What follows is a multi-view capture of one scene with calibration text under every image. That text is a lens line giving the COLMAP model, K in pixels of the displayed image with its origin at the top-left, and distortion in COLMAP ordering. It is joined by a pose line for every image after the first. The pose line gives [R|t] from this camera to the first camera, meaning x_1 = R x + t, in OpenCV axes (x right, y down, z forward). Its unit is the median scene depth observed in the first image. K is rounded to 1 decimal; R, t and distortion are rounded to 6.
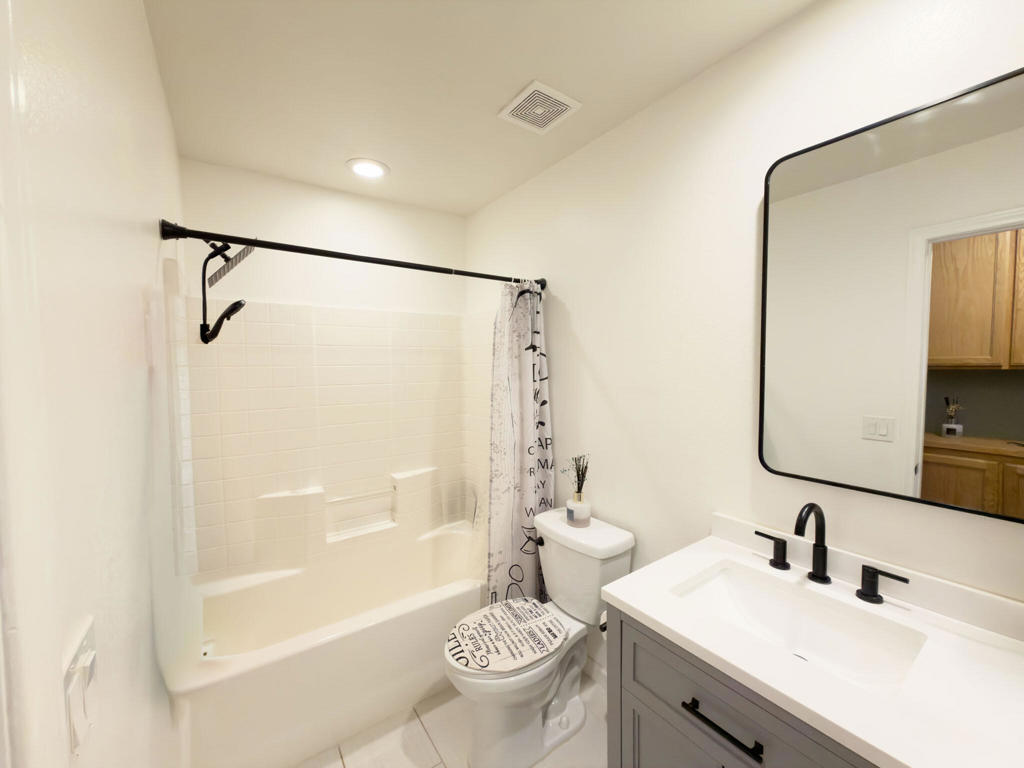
lens RADIAL K [[407.4, 0, 512.0], [0, 407.4, 384.0], [0, 0, 1]] dist [0.000175, -0.000104]
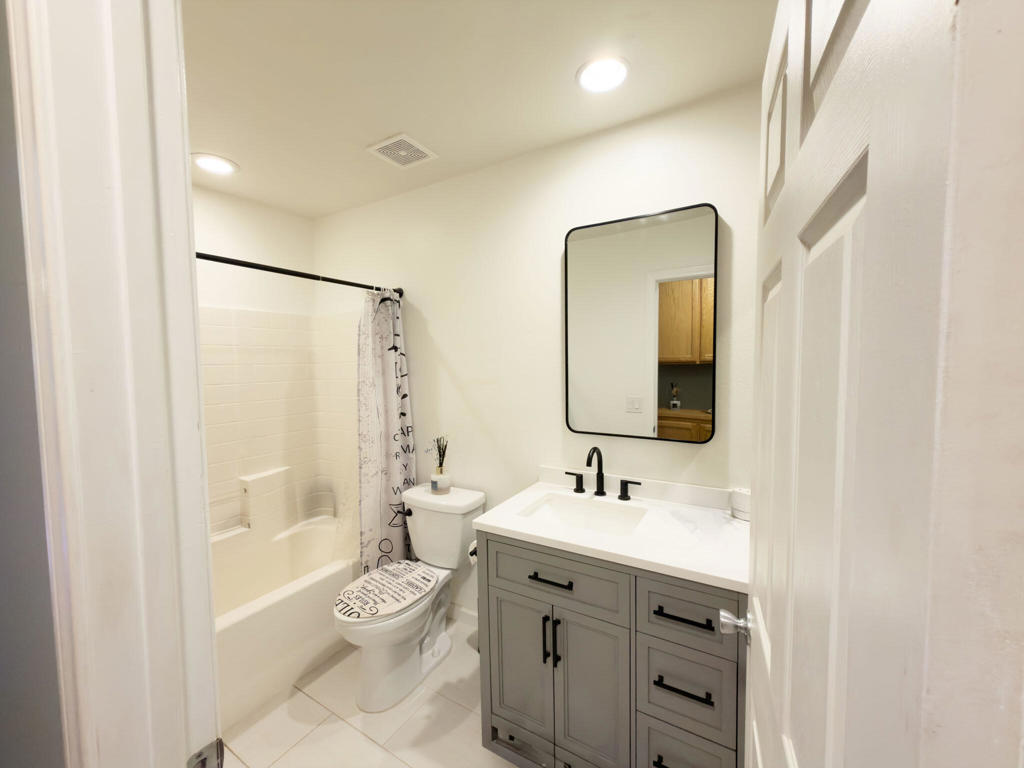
lens RADIAL K [[407.4, 0, 512.0], [0, 407.4, 384.0], [0, 0, 1]] dist [0.000175, -0.000104]
pose [[0.913128, -0.027613, 0.406738, -0.120031], [0.026642, 0.999613, 0.008050, 0.011362], [-0.406802, 0.003486, 0.913510, -0.191186]]
